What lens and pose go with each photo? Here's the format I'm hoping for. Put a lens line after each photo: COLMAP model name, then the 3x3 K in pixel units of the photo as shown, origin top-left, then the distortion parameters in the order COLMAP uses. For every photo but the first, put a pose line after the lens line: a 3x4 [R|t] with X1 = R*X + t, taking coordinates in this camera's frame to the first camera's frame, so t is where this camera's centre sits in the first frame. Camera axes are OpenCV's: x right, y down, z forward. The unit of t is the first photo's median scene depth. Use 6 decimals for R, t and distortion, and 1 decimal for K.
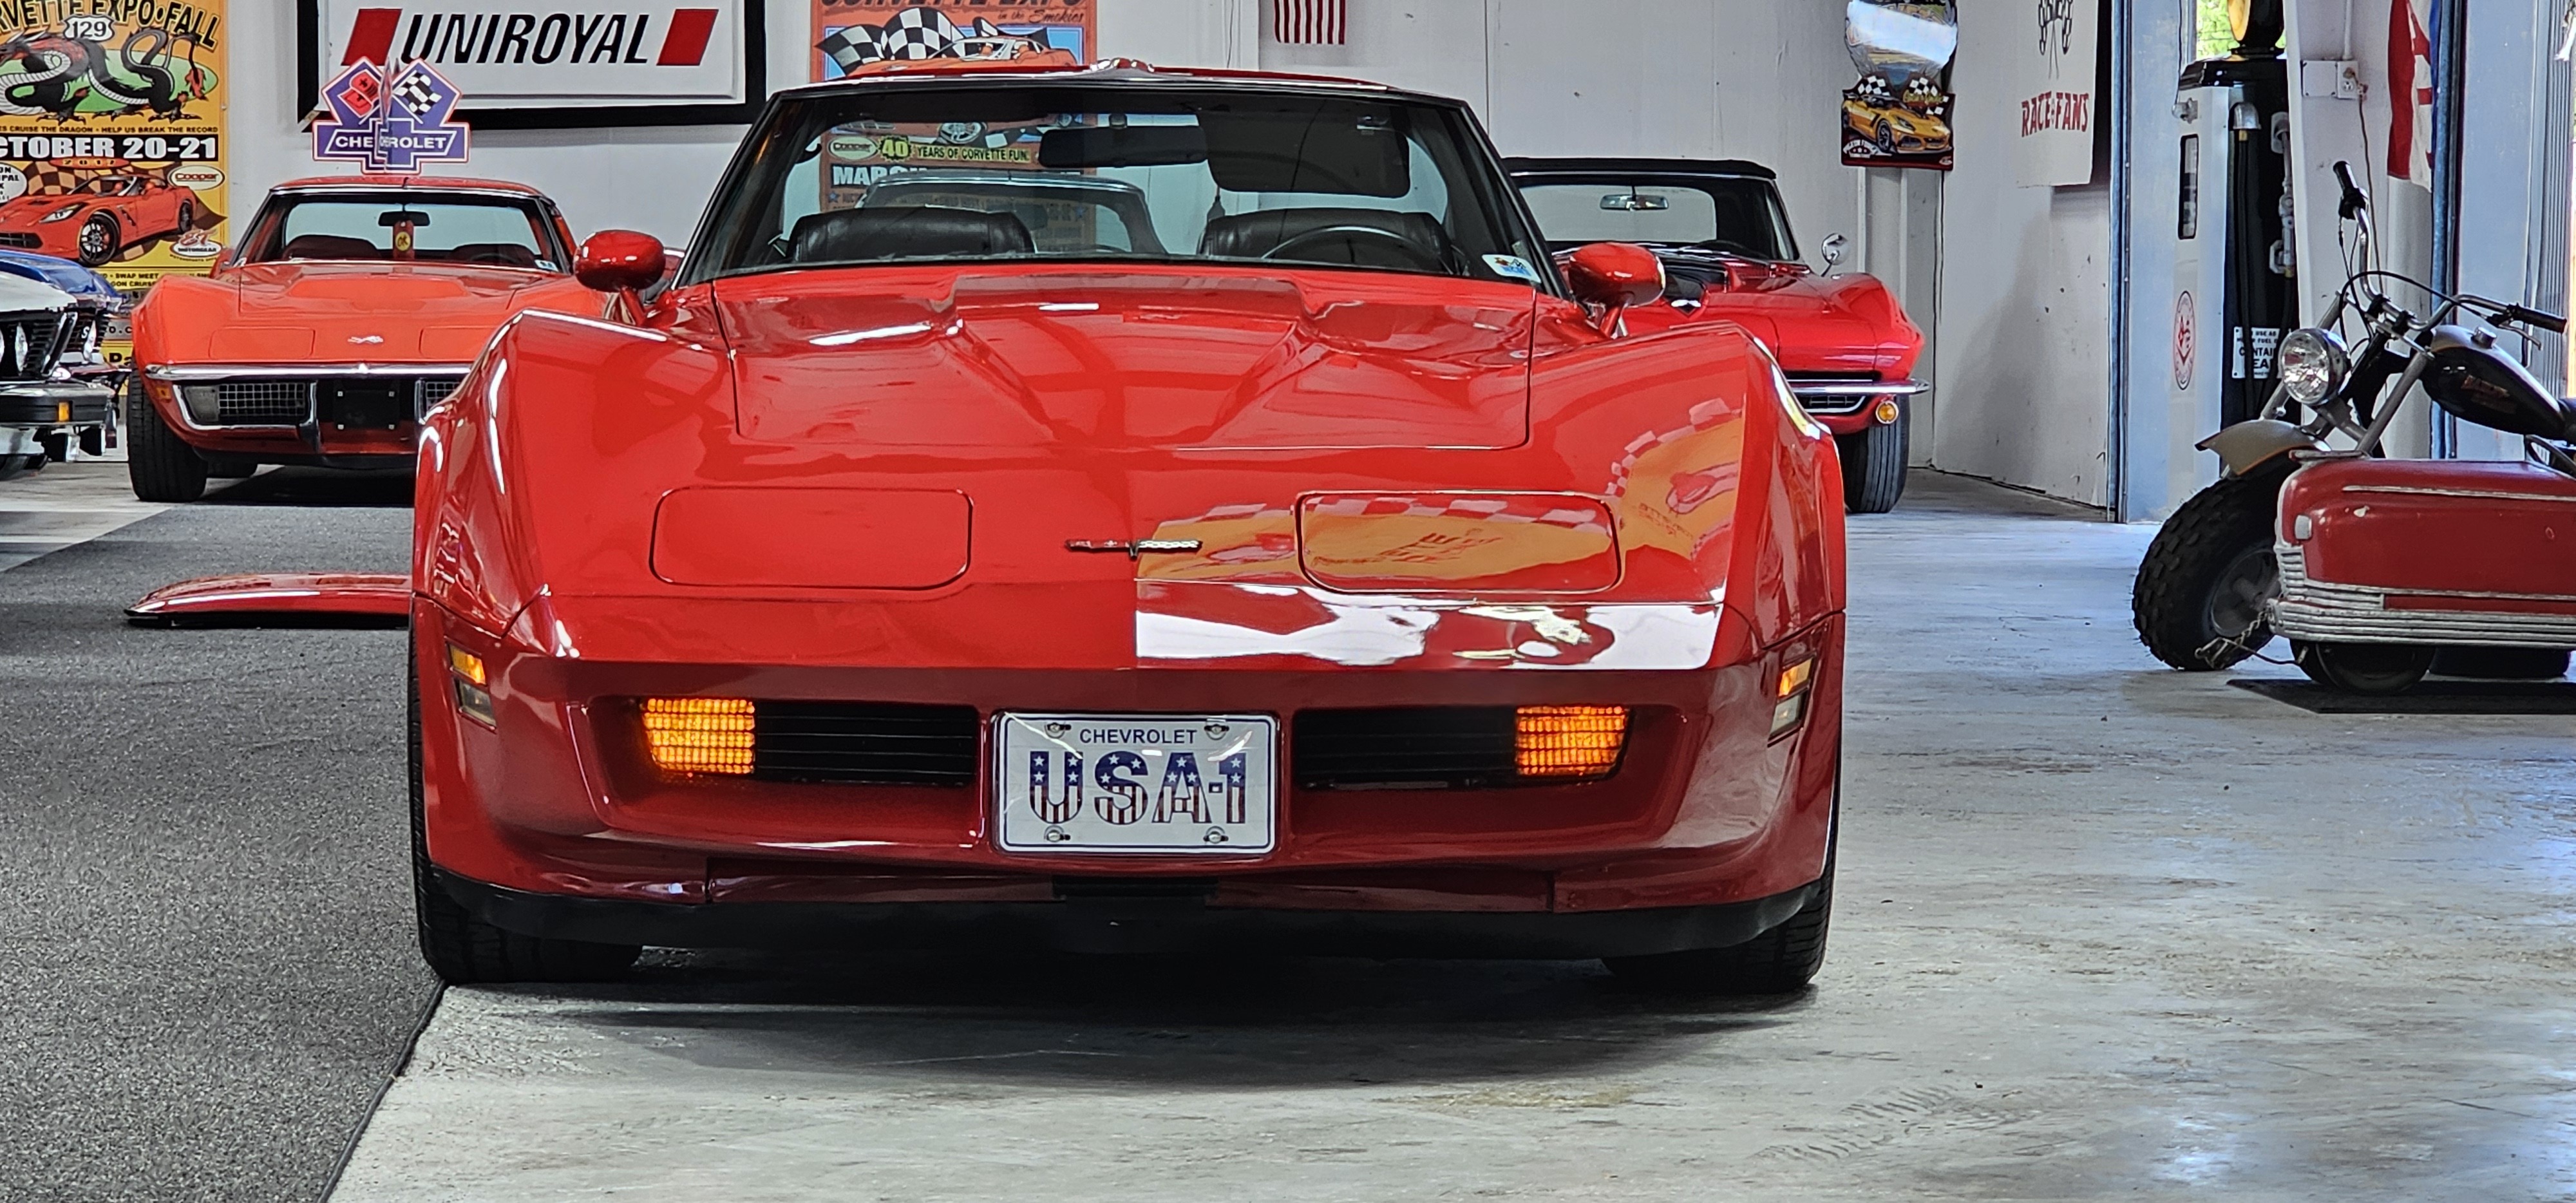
lens RADIAL K [[6861.3, 0, 1249.4], [0, 6861.3, 610.2], [0, 0, 1]] dist [-0.551952, 11.116429]
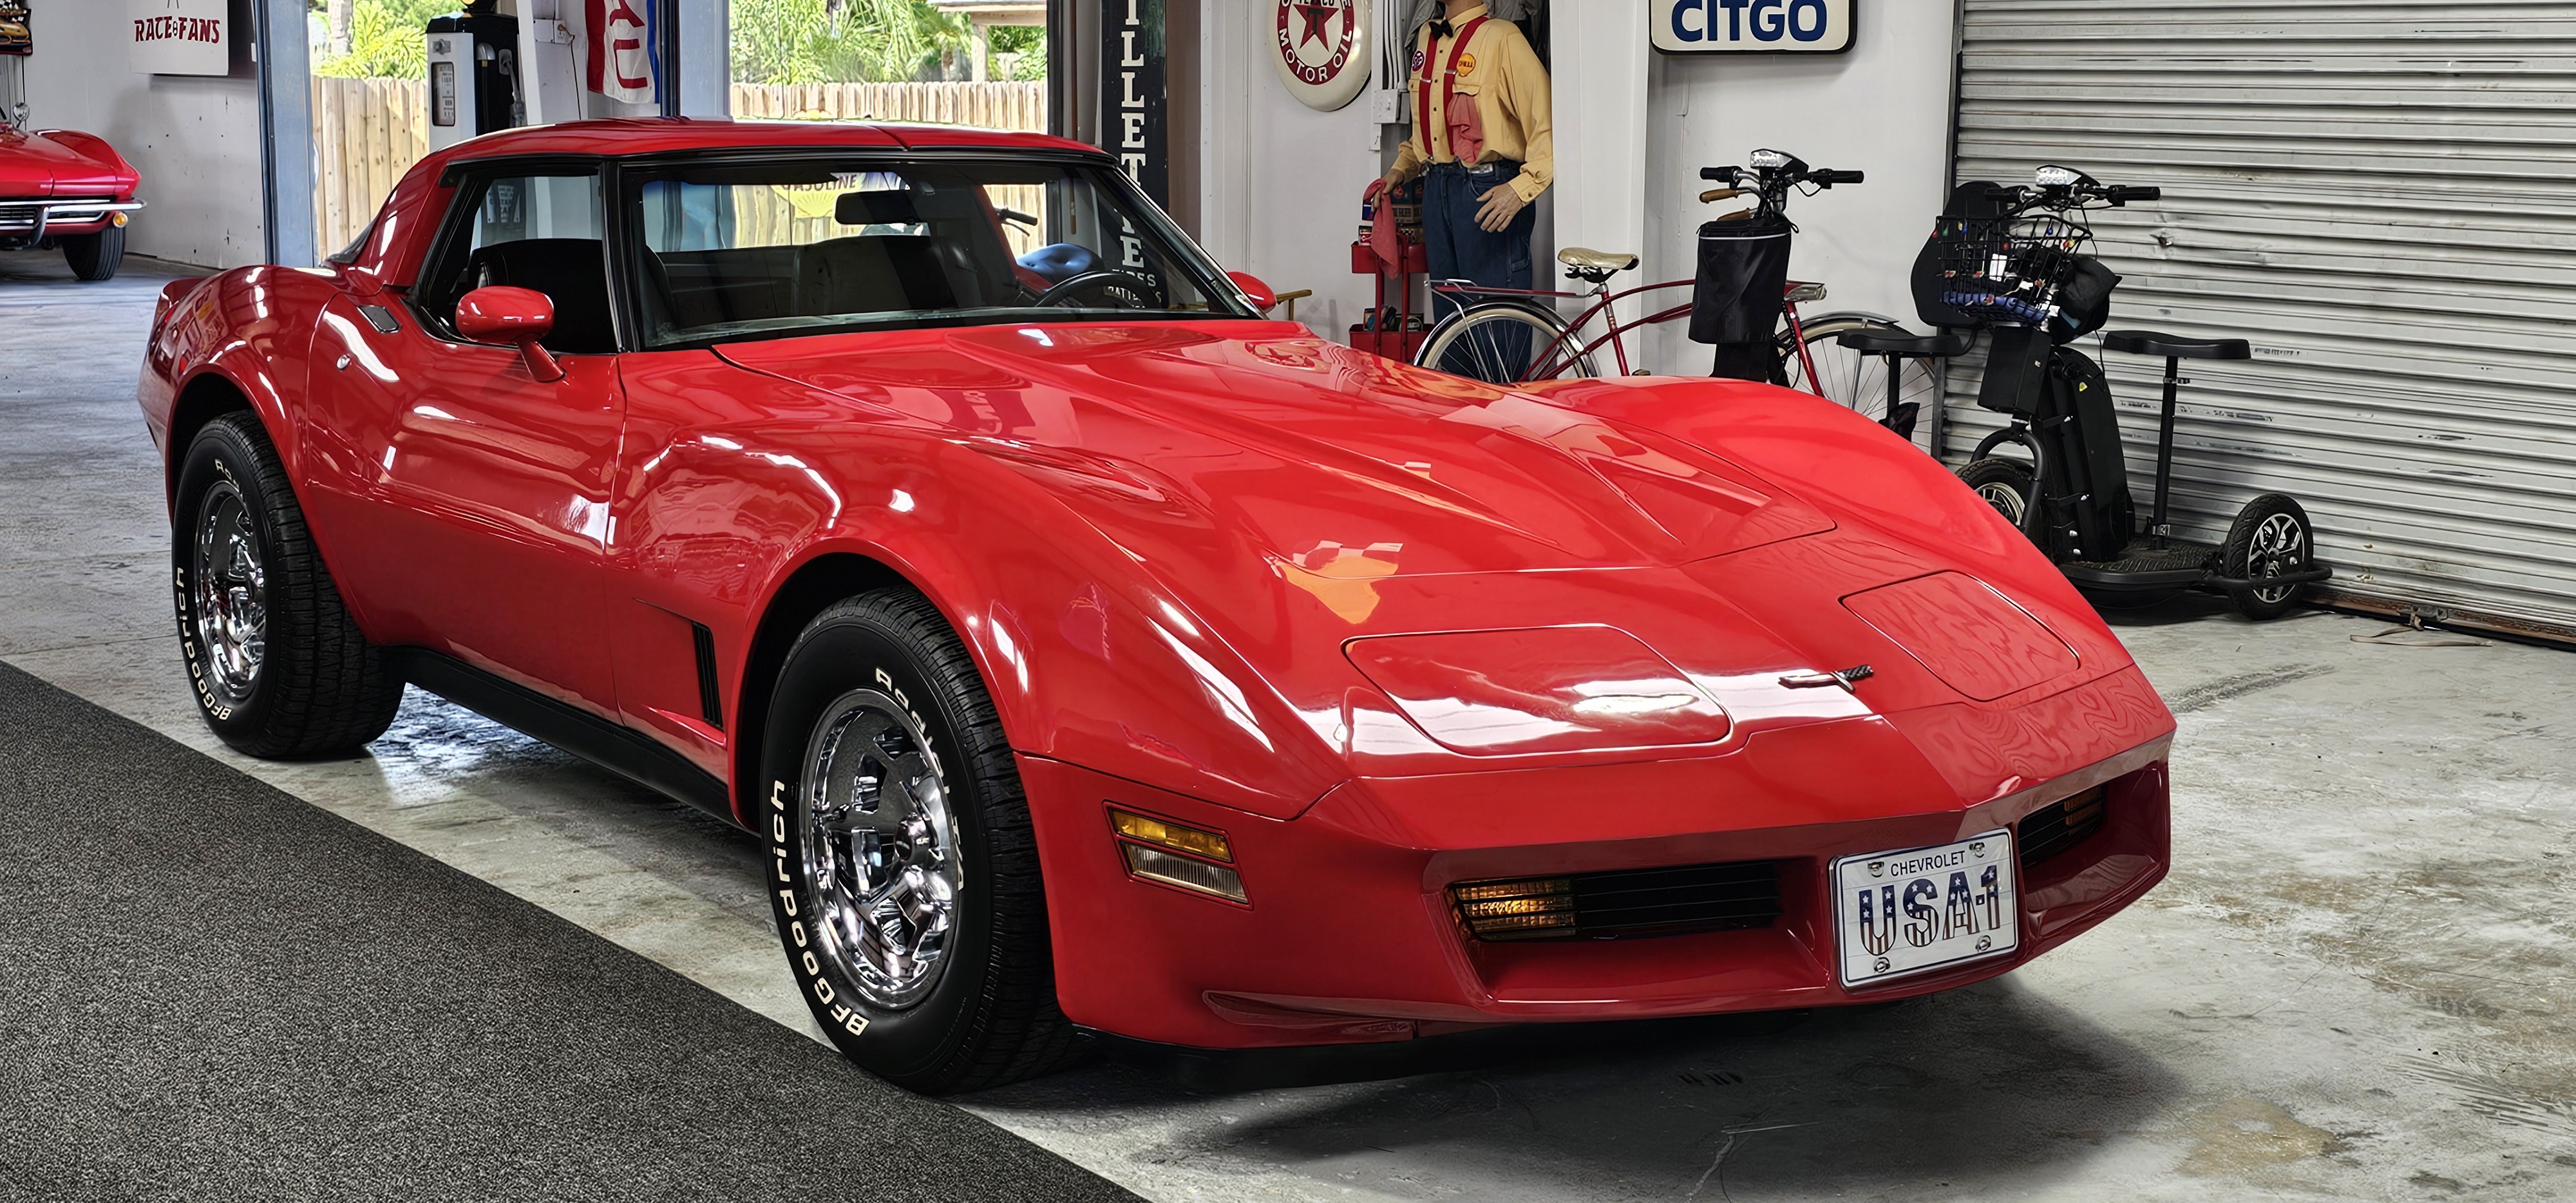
lens RADIAL K [[3211.3, 0, 1310.8], [0, 3211.3, 640.1], [0, 0, 1]] dist [0.141262, -0.416265]
pose [[0.820018, -0.099640, 0.563597, -0.314206], [0.026535, 0.990289, 0.136468, -0.073528], [-0.571722, -0.096951, 0.814699, 0.525459]]
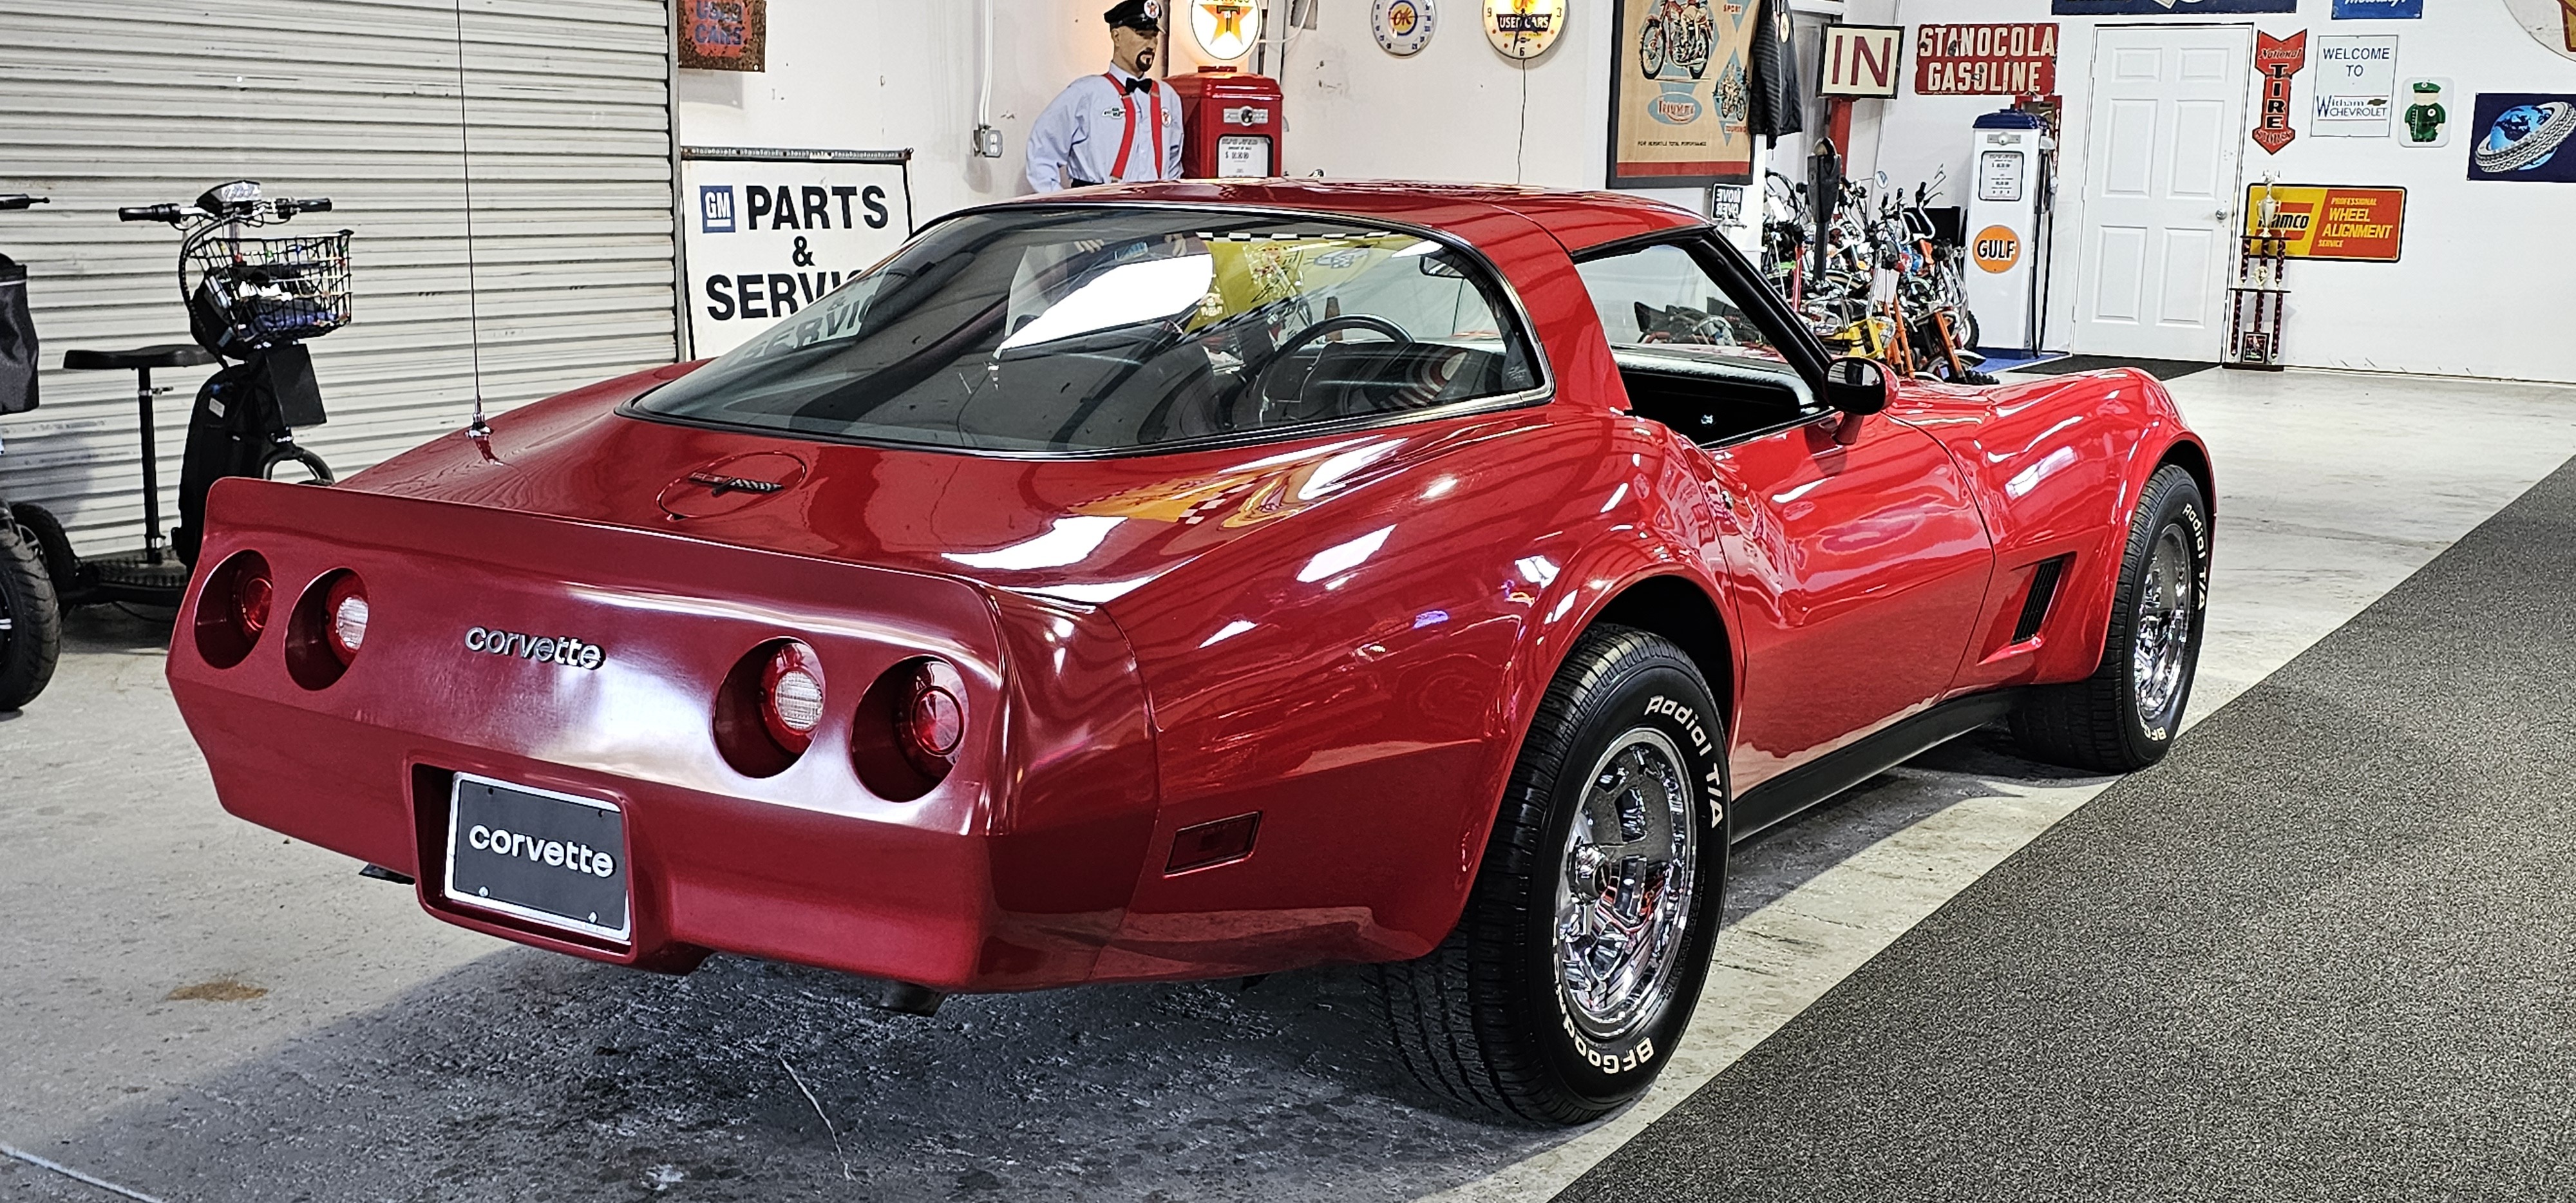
lens RADIAL K [[2593.1, 0, 1332.7], [0, 2593.1, 603.0], [0, 0, 1]] dist [0.013621, -0.003269]
pose [[-0.819532, -0.129026, 0.558318, -0.285710], [-0.001747, 0.974879, 0.222728, -0.118717], [-0.573030, 0.181557, -0.799170, 1.504487]]
